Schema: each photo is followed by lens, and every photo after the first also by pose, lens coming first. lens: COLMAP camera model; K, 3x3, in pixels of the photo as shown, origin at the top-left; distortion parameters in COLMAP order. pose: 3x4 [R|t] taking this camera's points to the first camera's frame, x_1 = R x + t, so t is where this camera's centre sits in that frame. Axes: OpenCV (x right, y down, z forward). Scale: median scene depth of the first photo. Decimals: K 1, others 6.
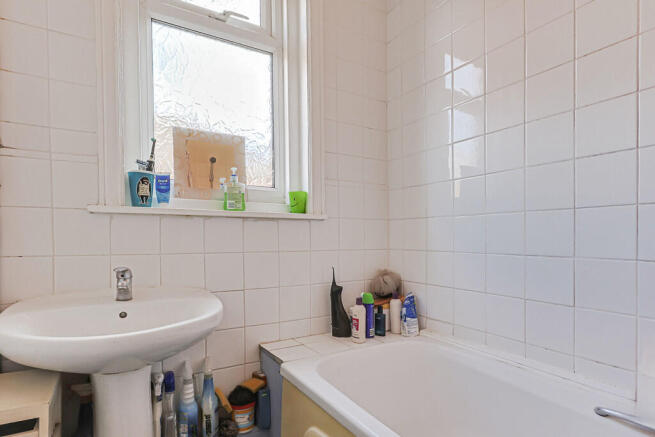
lens RADIAL K [[342.6, 0, 328.7], [0, 342.6, 251.7], [0, 0, 1]] dist [0.003985, 0.000864]
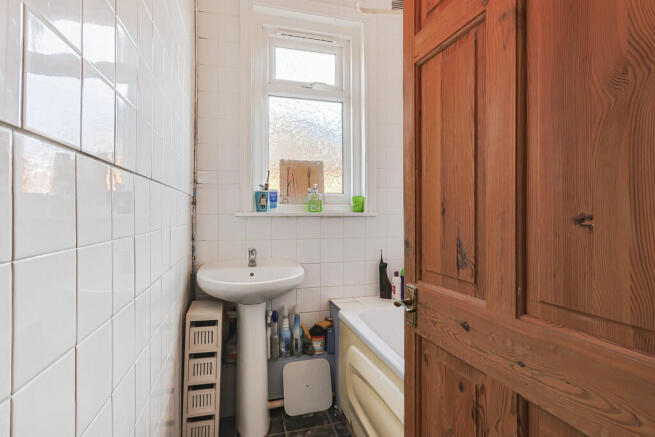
lens RADIAL K [[313.8, 0, 327.5], [0, 313.8, 218.5], [0, 0, 1]] dist [-0.000455, -0.000027]
pose [[0.959522, -0.005509, -0.281581, 0.201545], [-0.005644, 0.999232, -0.038783, -0.038663], [0.281578, 0.038803, 0.958753, -0.390143]]
